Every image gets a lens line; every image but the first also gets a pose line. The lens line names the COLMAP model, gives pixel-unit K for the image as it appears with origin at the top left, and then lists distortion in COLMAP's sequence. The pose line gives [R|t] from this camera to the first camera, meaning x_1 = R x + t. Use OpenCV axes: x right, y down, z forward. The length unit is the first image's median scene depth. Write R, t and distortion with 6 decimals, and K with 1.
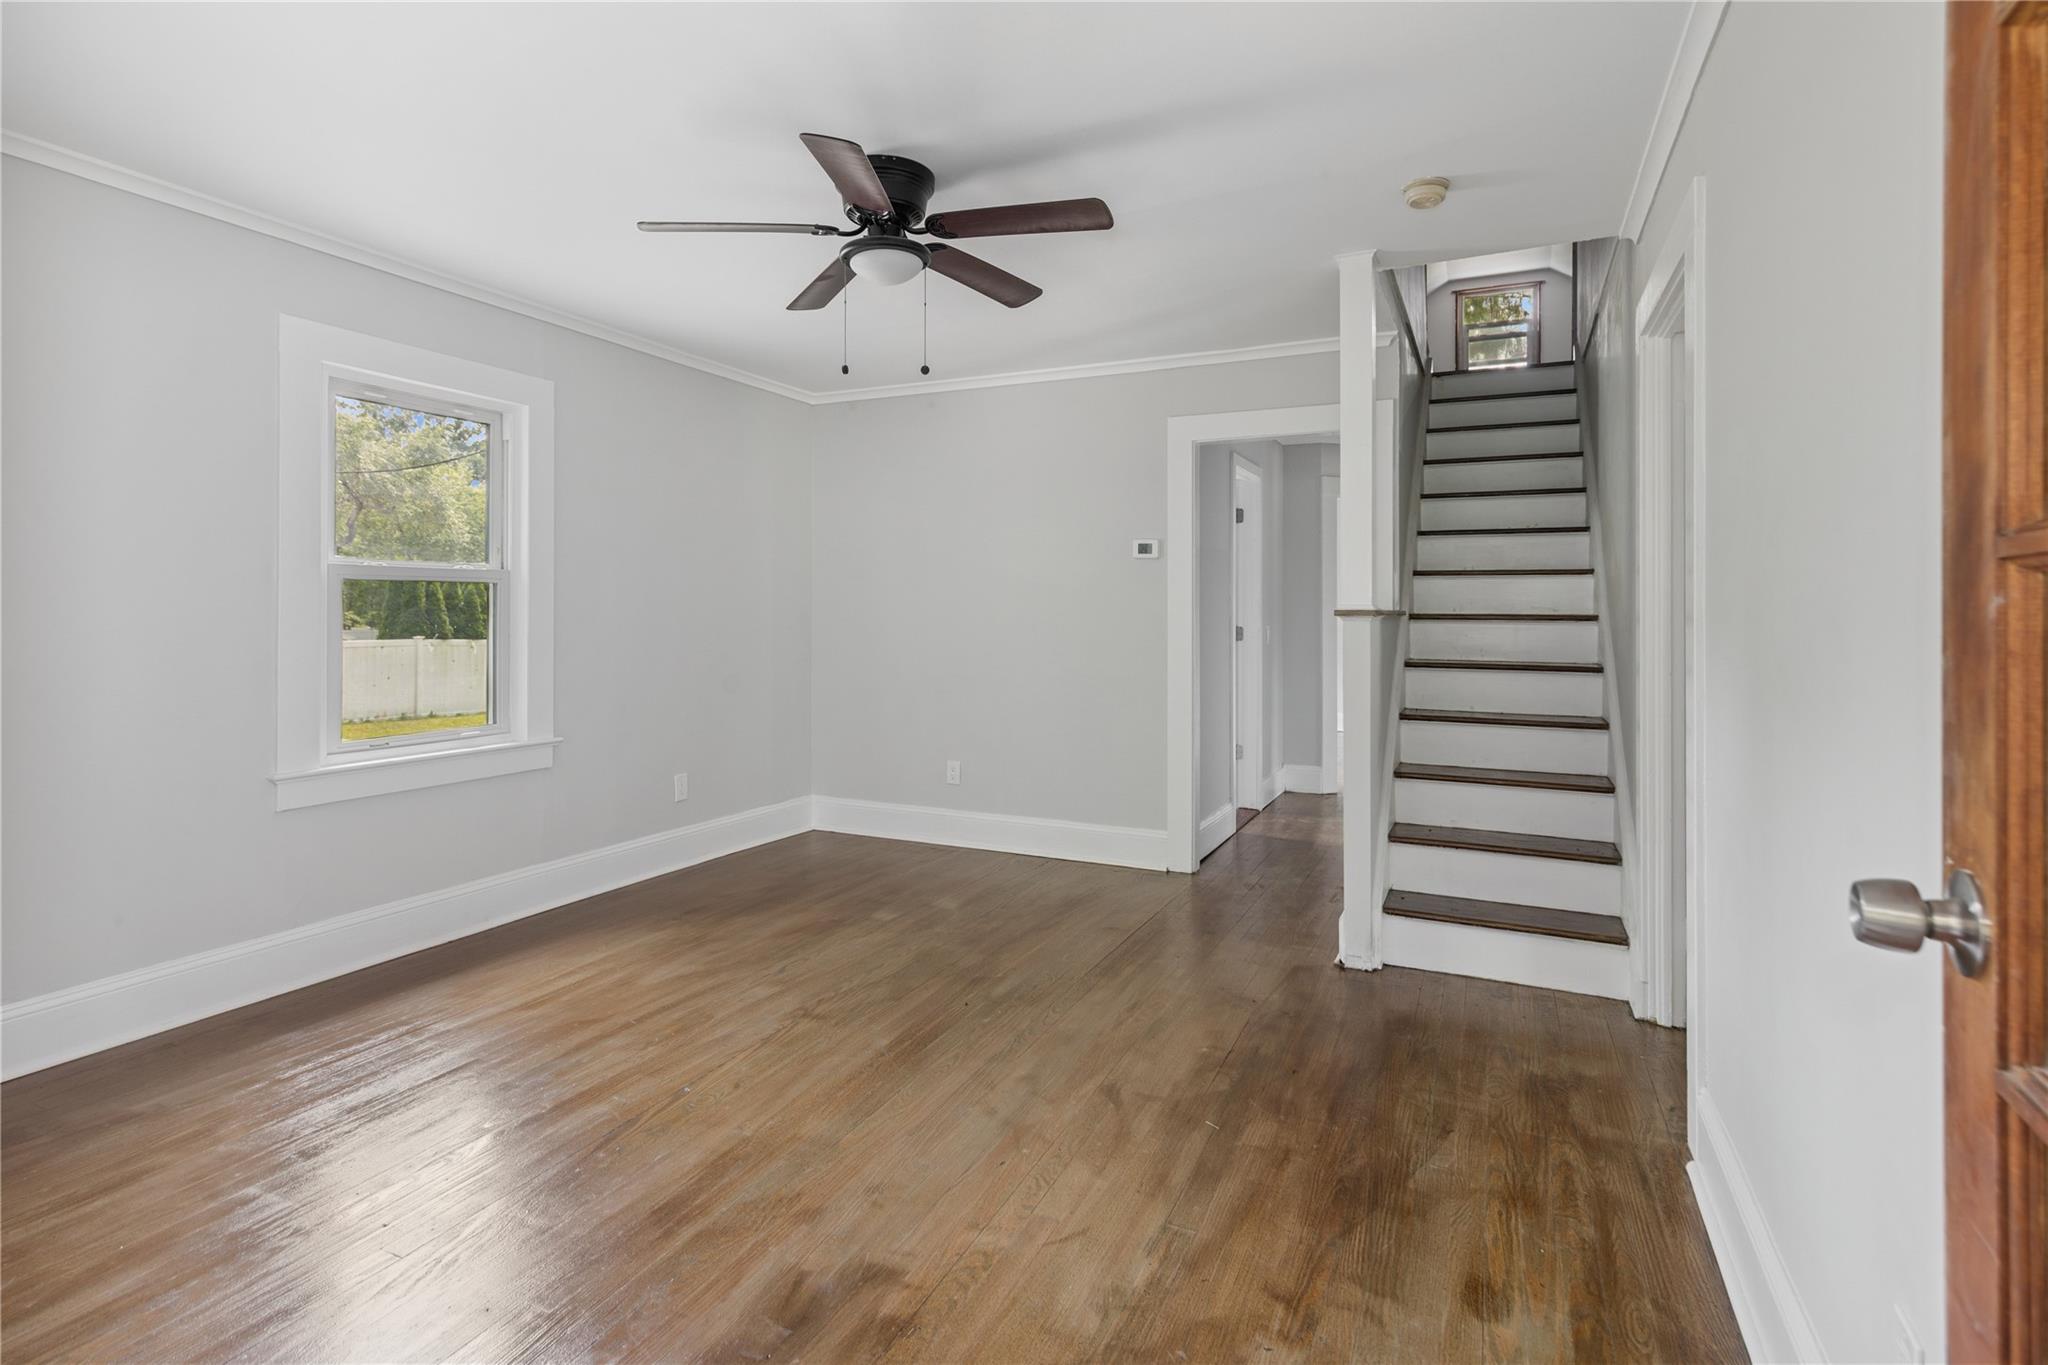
lens RADIAL K [[1002.0, 0, 1000.0], [0, 1002.0, 619.9], [0, 0, 1]] dist [0.004376, -0.000655]
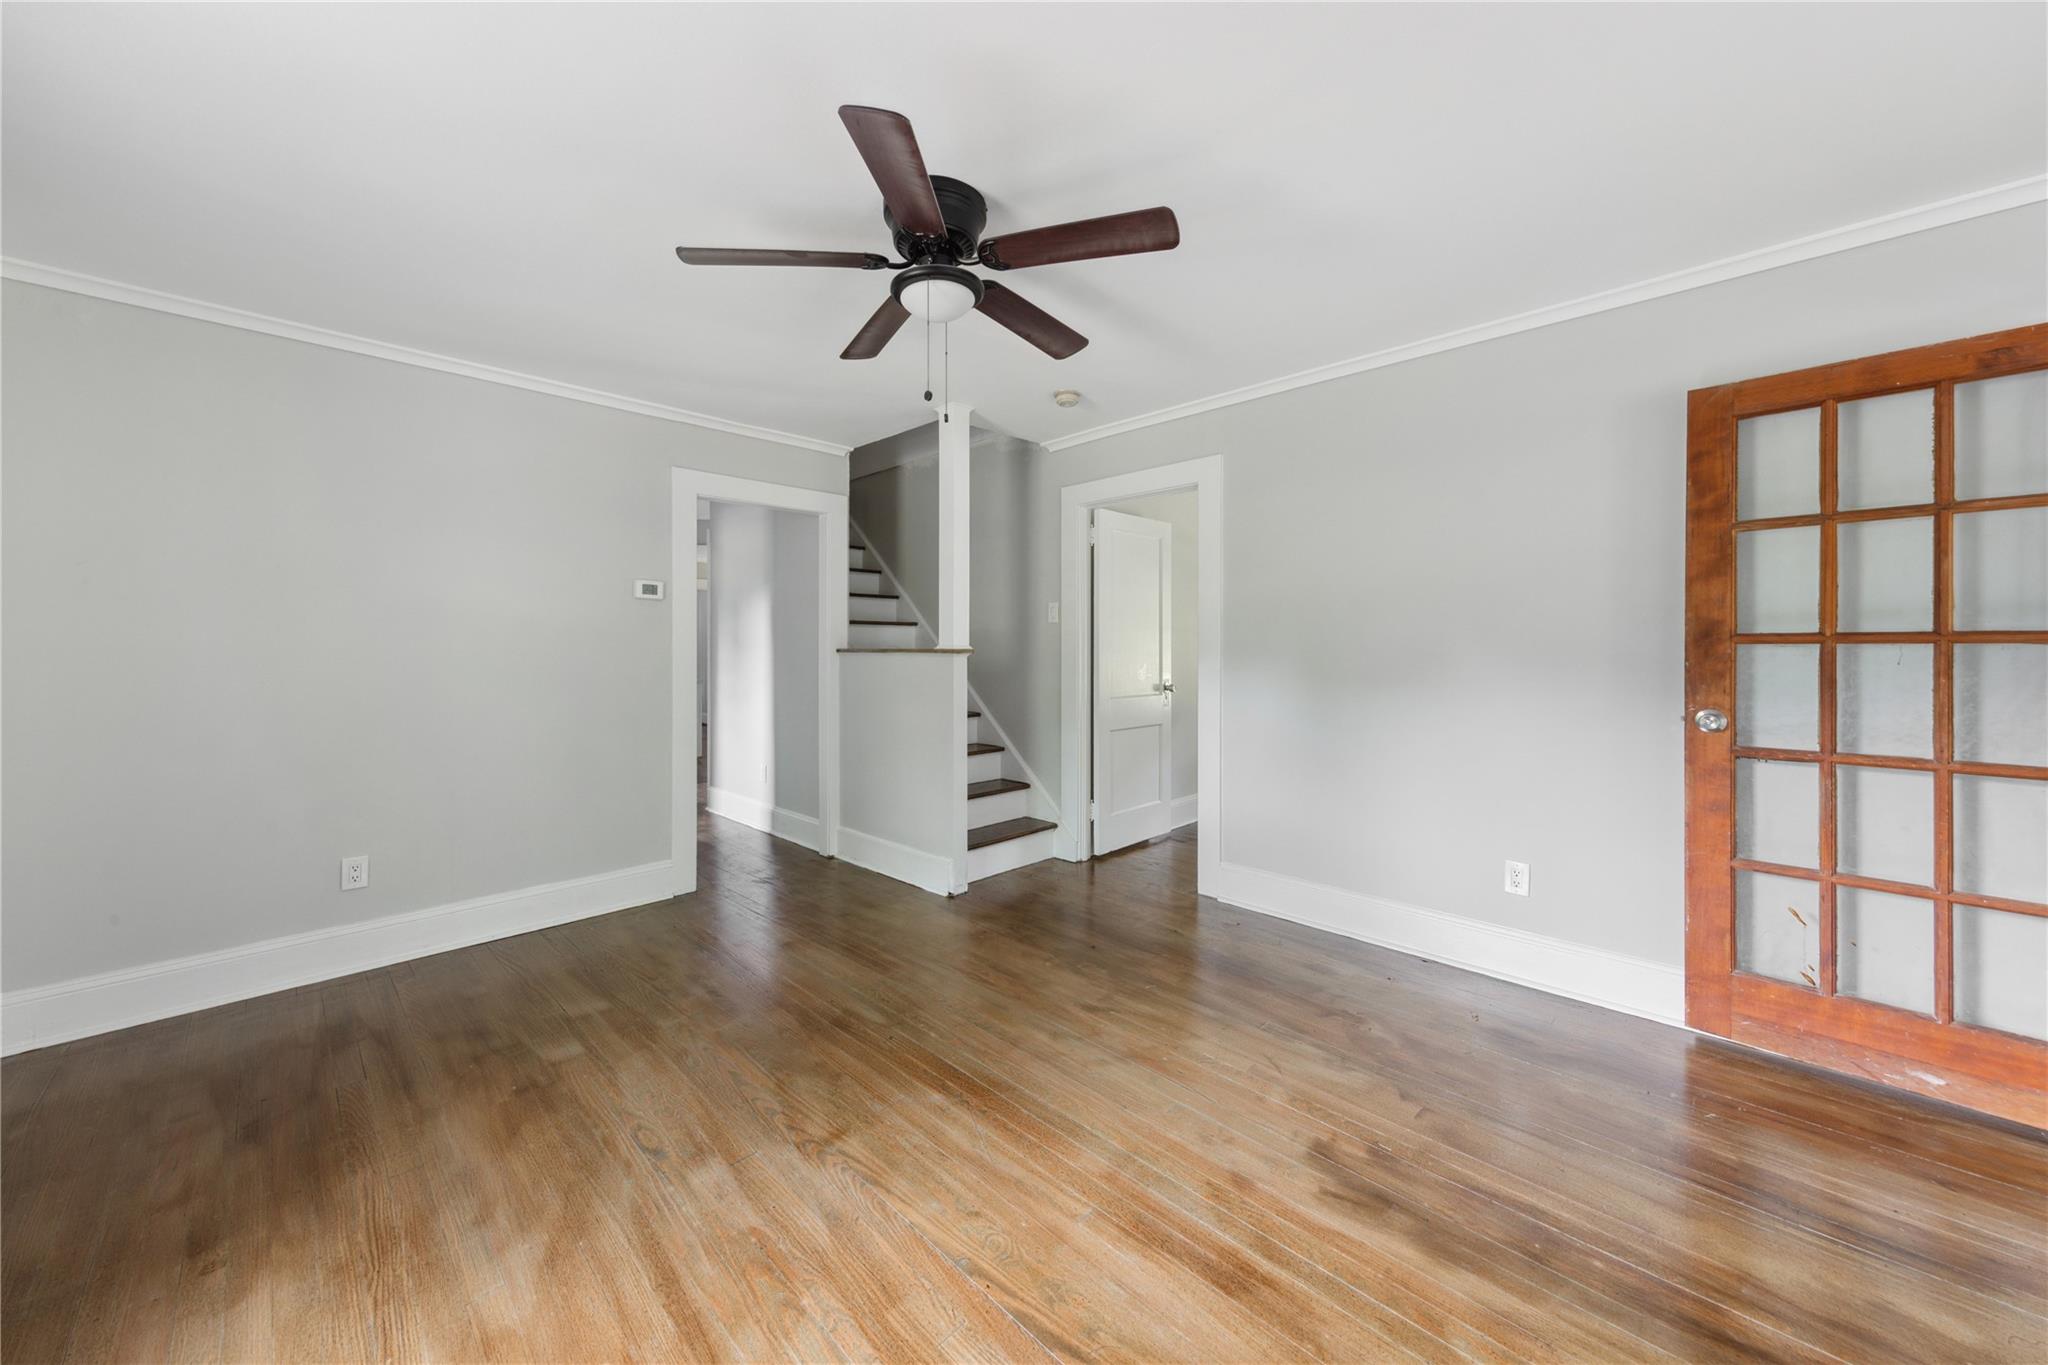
lens RADIAL K [[747.6, 0, 999.0], [0, 747.6, 649.7], [0, 0, 1]] dist [0.001479, -0.000223]
pose [[0.322369, -0.012808, 0.946527, -0.768734], [0.011909, 0.999884, 0.009474, -0.020897], [-0.946539, 0.008219, 0.322484, 0.693574]]
